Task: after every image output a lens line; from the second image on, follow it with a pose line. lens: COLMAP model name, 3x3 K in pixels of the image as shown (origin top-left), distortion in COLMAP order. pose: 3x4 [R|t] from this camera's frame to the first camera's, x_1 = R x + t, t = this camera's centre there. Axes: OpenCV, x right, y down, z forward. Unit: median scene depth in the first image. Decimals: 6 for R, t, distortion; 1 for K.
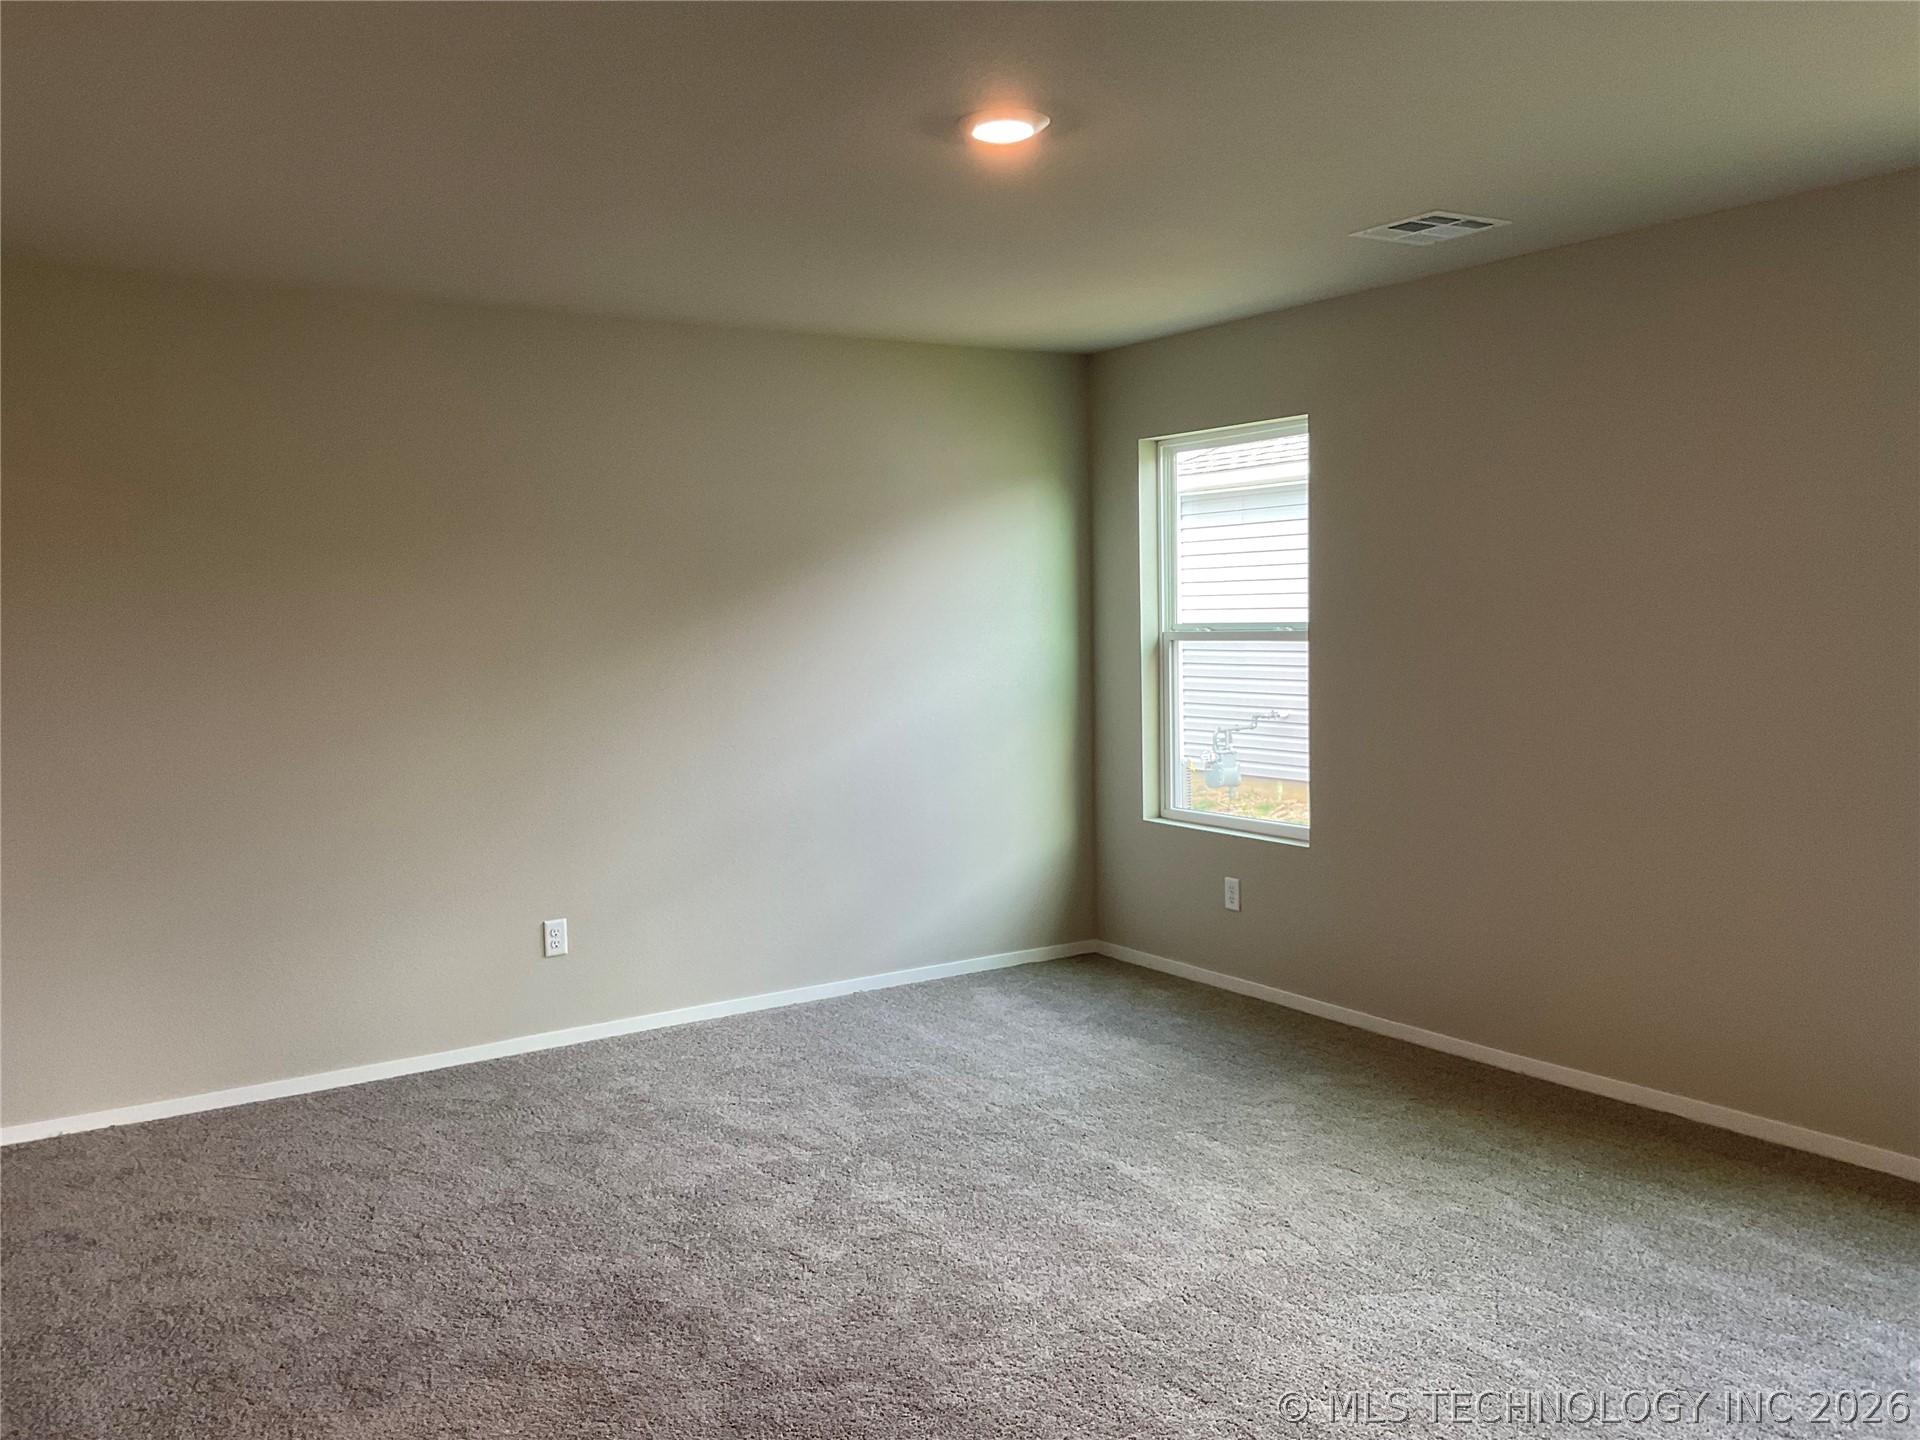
lens RADIAL K [[1574.3, 0, 950.1], [0, 1574.3, 713.3], [0, 0, 1]] dist [0.084049, -0.170492]
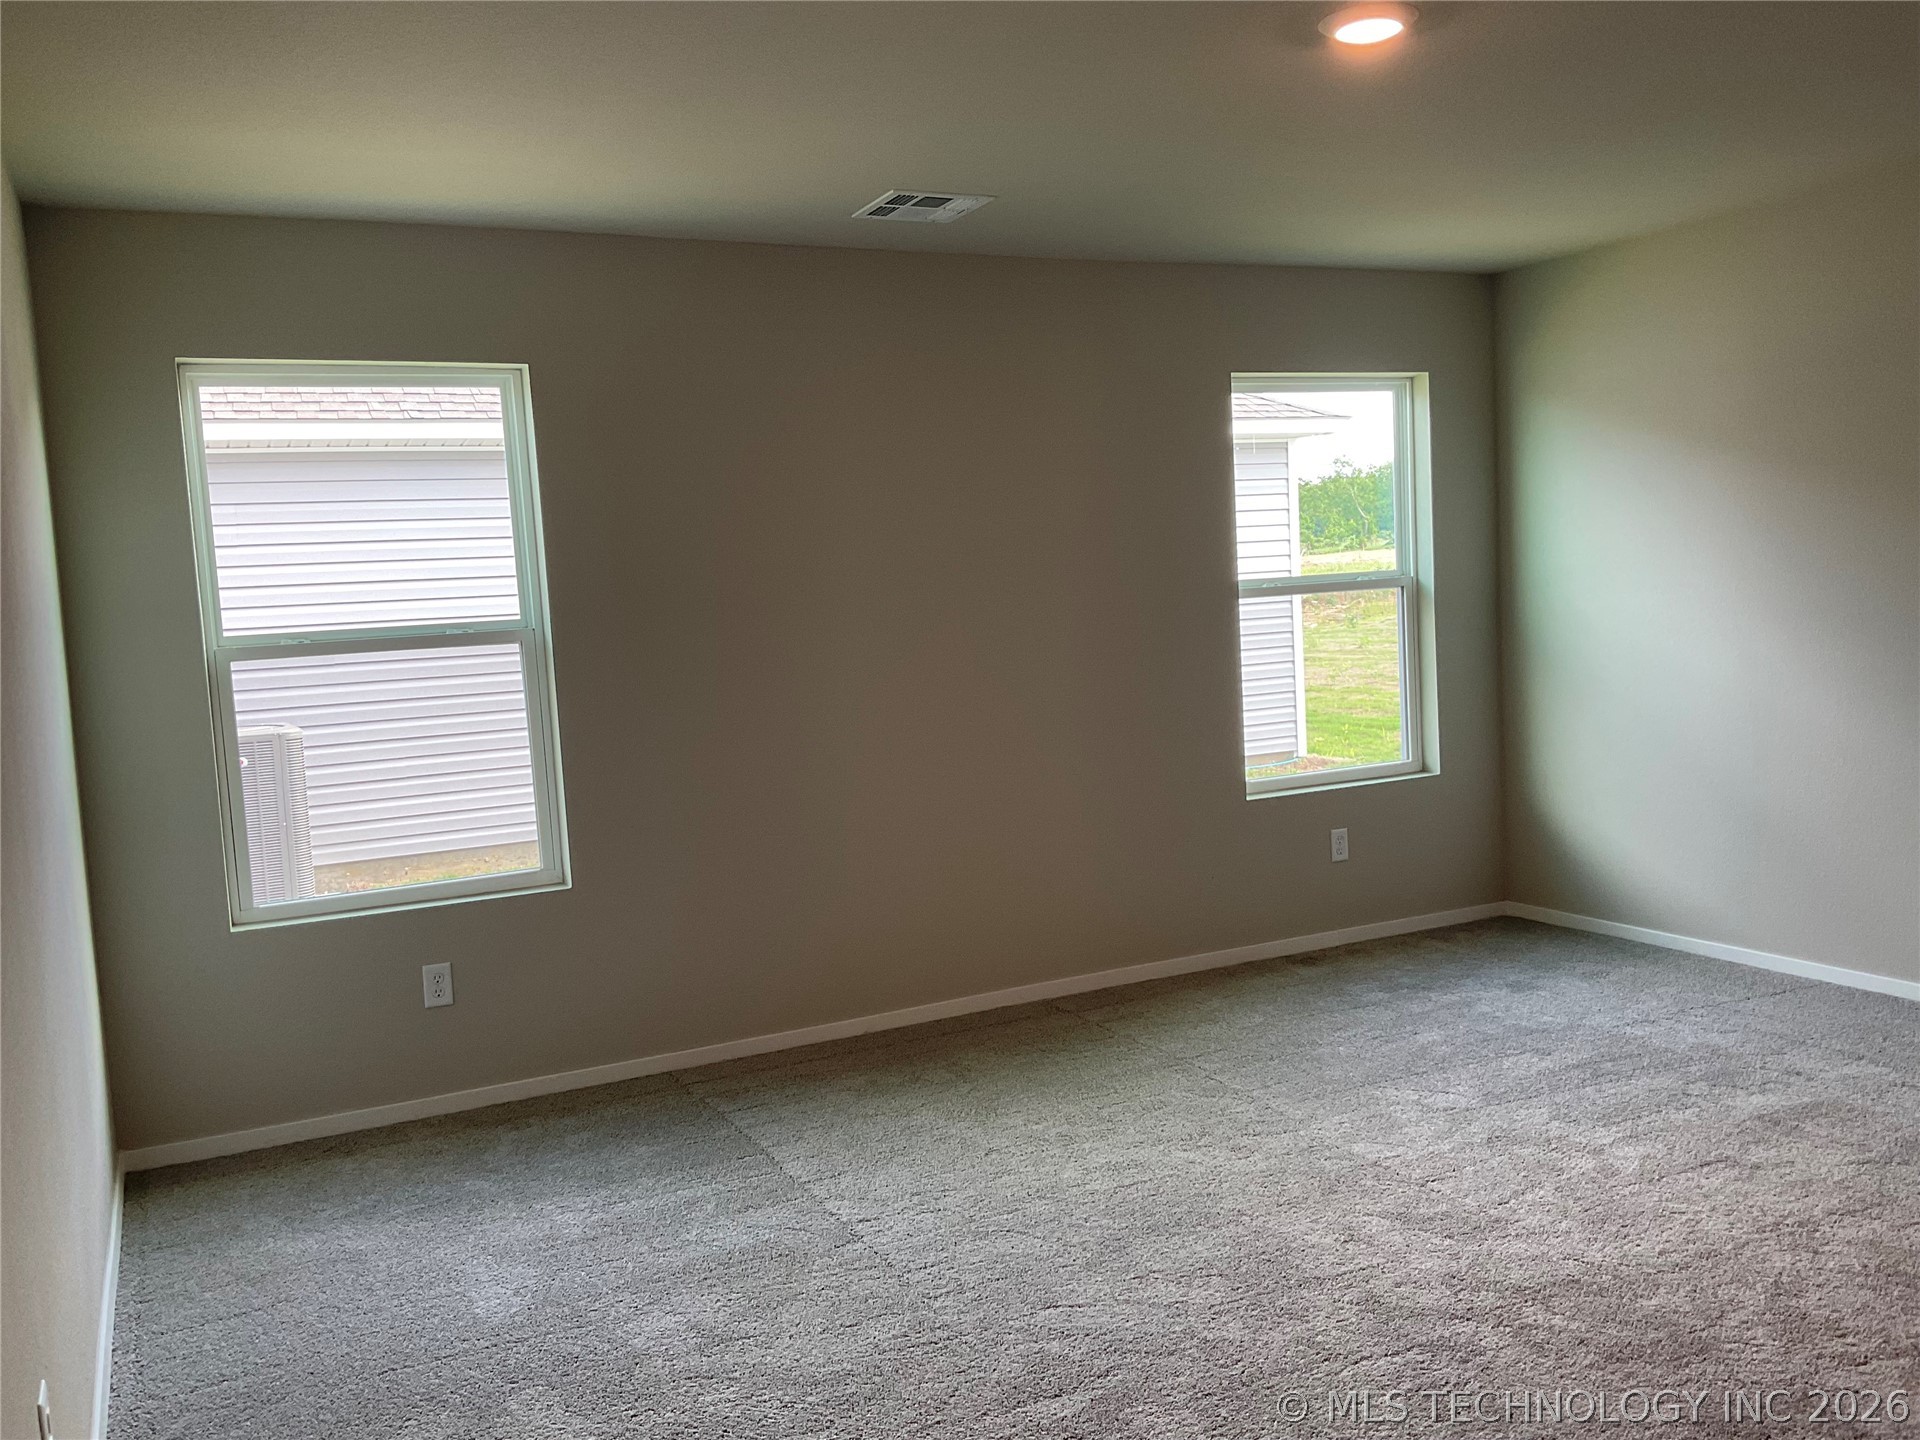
lens RADIAL K [[1574.3, 0, 950.1], [0, 1574.3, 713.3], [0, 0, 1]] dist [0.084049, -0.170492]
pose [[0.118515, -0.062129, 0.991007, -0.562988], [0.120672, 0.991544, 0.047731, -0.021898], [-0.985592, 0.113929, 0.125010, 0.685423]]
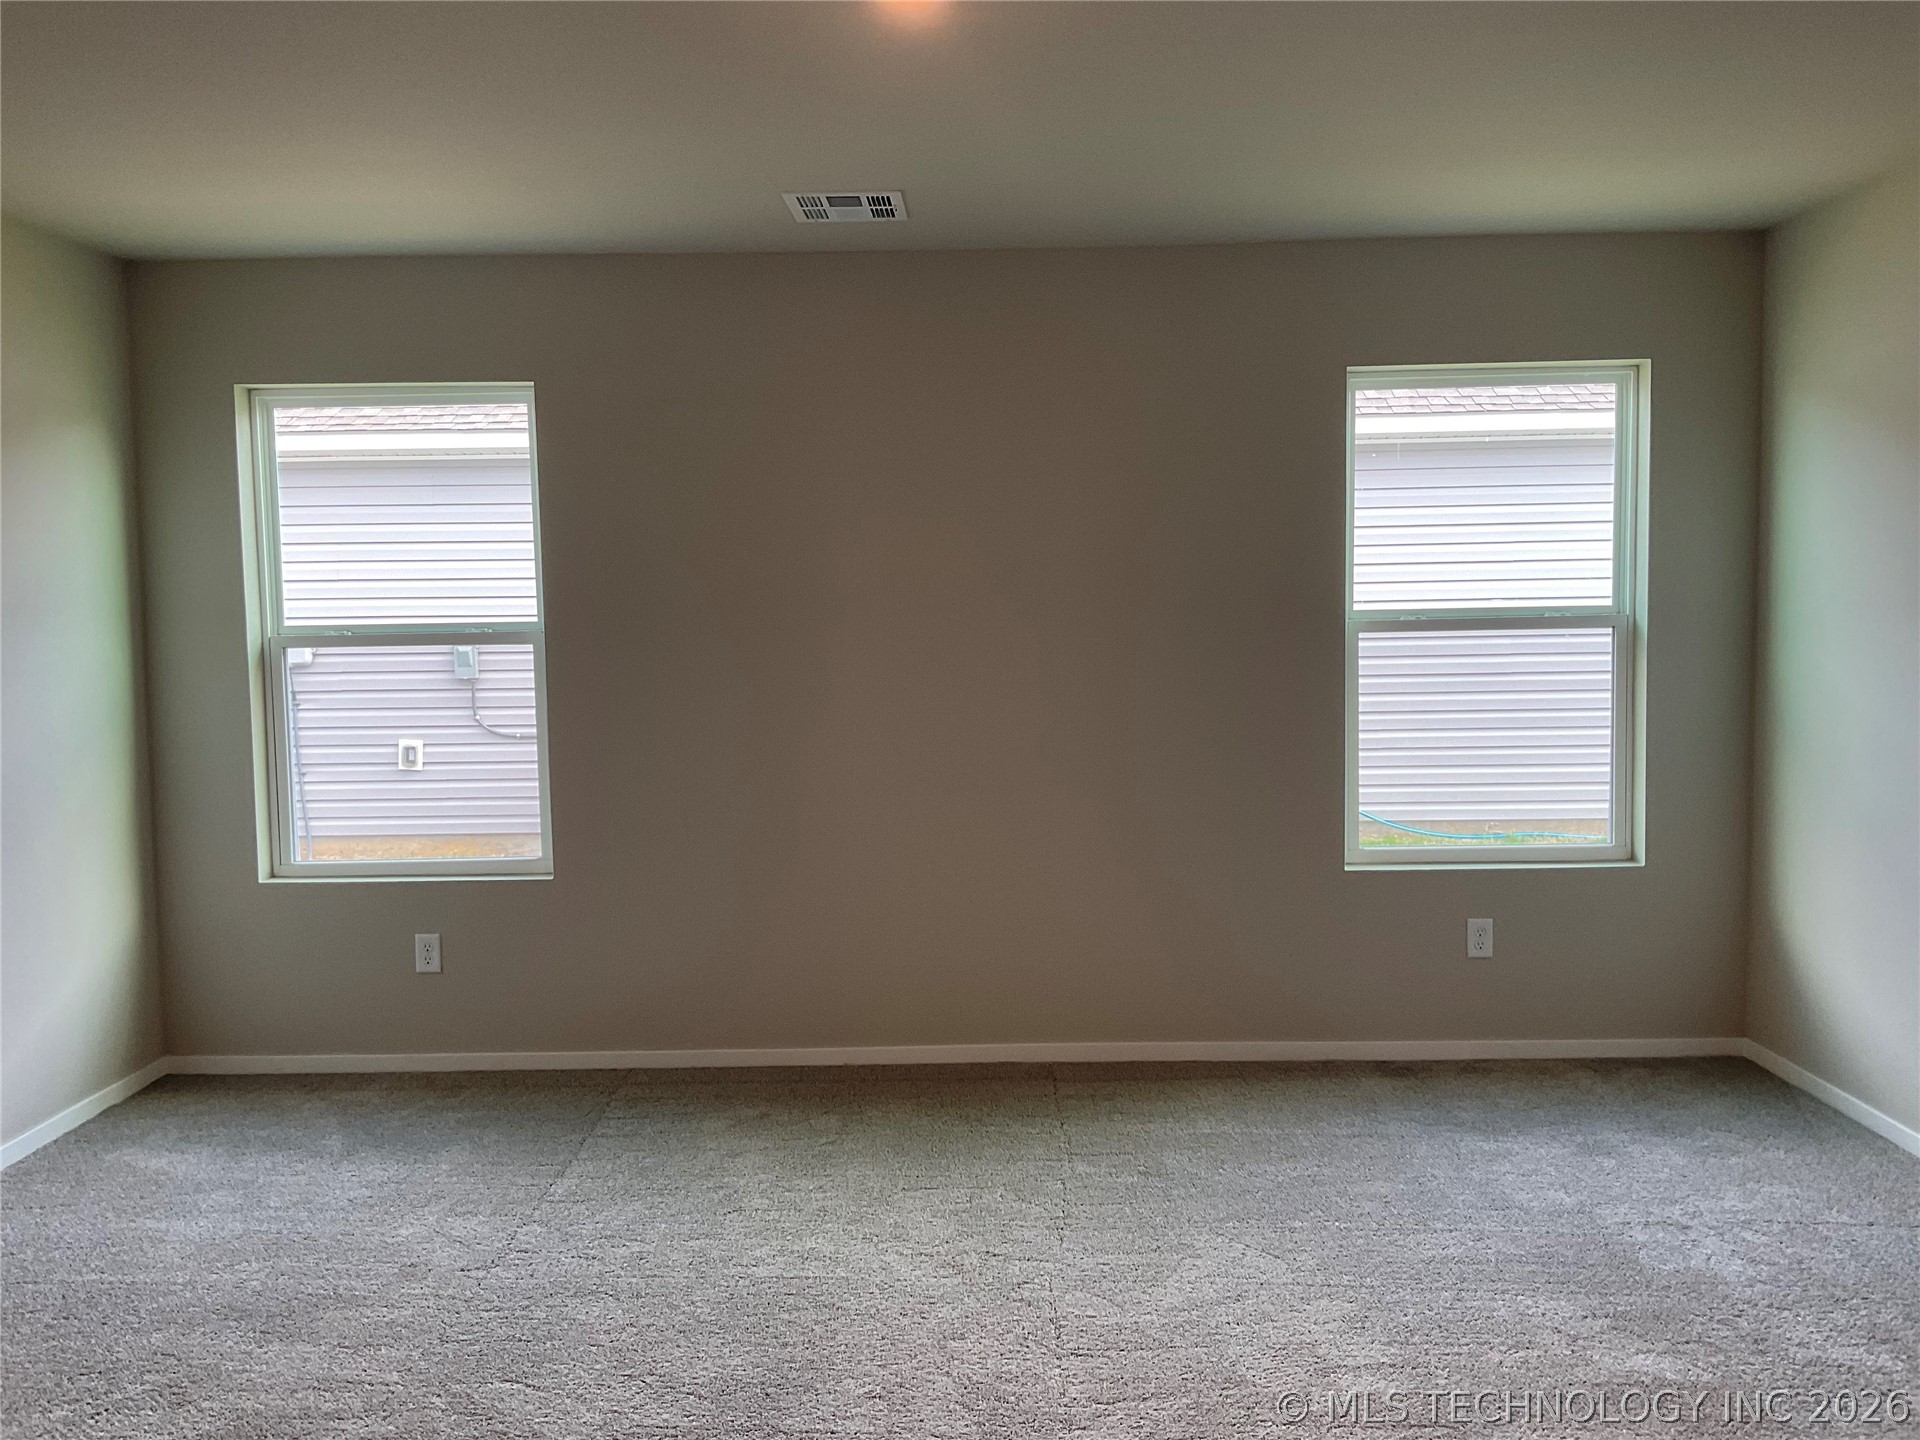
lens RADIAL K [[1574.3, 0, 950.1], [0, 1574.3, 713.3], [0, 0, 1]] dist [0.084049, -0.170492]
pose [[0.551994, -0.041484, 0.832815, -0.372256], [0.060199, 0.998138, 0.009819, -0.002041], [-0.831672, 0.044715, 0.553464, 0.329455]]
